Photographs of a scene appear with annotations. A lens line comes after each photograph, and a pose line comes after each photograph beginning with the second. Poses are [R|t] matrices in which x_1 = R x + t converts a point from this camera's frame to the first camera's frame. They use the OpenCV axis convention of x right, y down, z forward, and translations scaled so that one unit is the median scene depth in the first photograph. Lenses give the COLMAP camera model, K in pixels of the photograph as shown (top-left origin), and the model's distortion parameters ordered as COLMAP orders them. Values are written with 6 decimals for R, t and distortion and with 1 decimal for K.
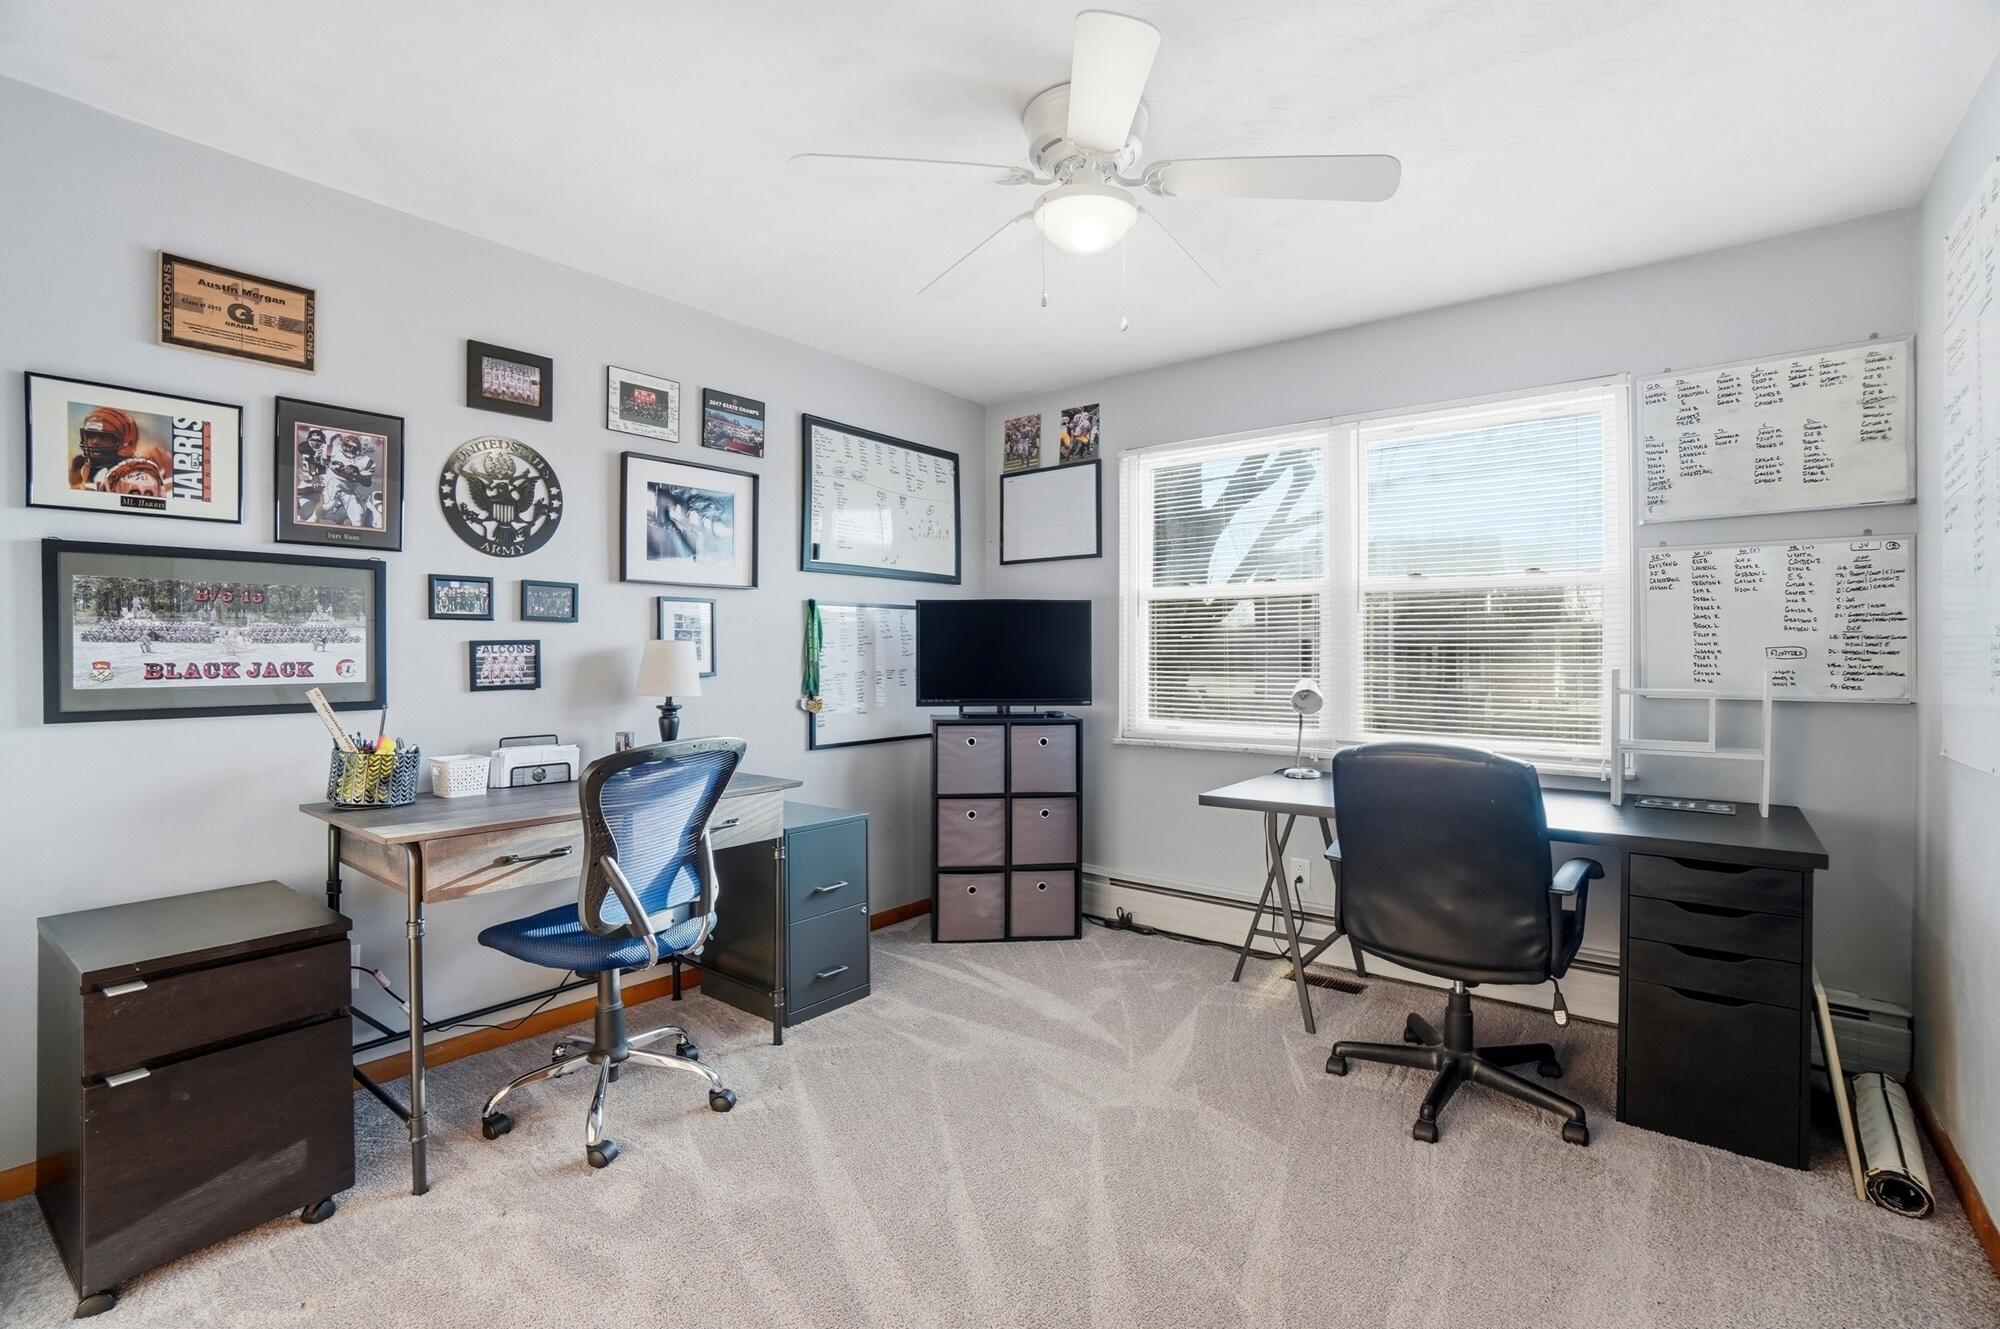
lens RADIAL K [[908.1, 0, 1000.1], [0, 908.1, 654.9], [0, 0, 1]] dist [-0.035711, 0.004375]
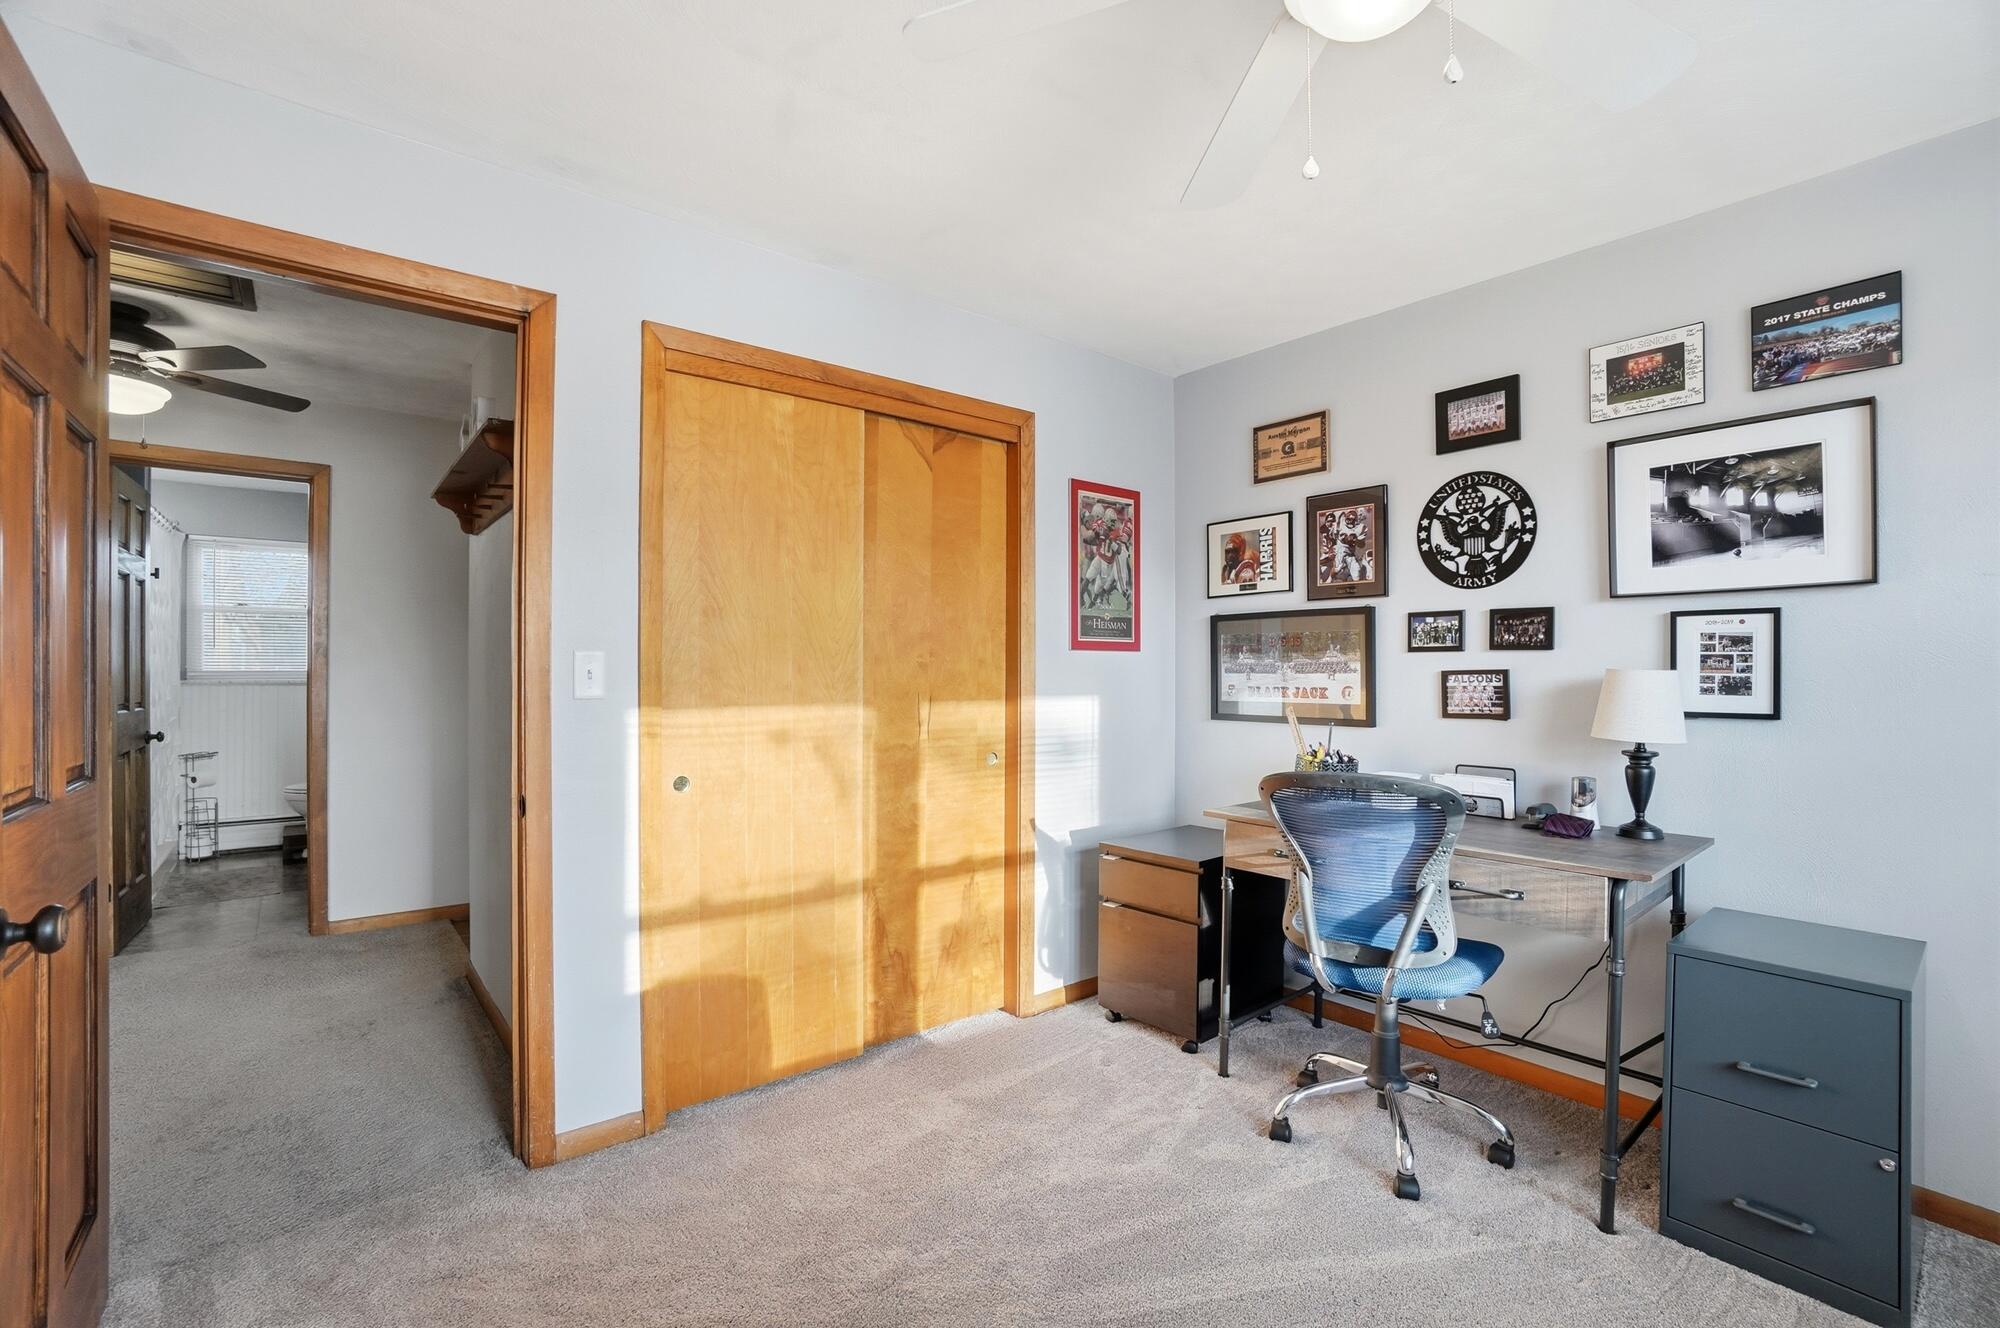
lens RADIAL K [[908.1, 0, 997.4], [0, 908.1, 666.4], [0, 0, 1]] dist [-0.035711, 0.004375]
pose [[-0.223687, -0.005828, -0.974644, 0.590212], [-0.005921, 0.999972, -0.004621, -0.012996], [0.974643, 0.004737, -0.223715, 0.728701]]
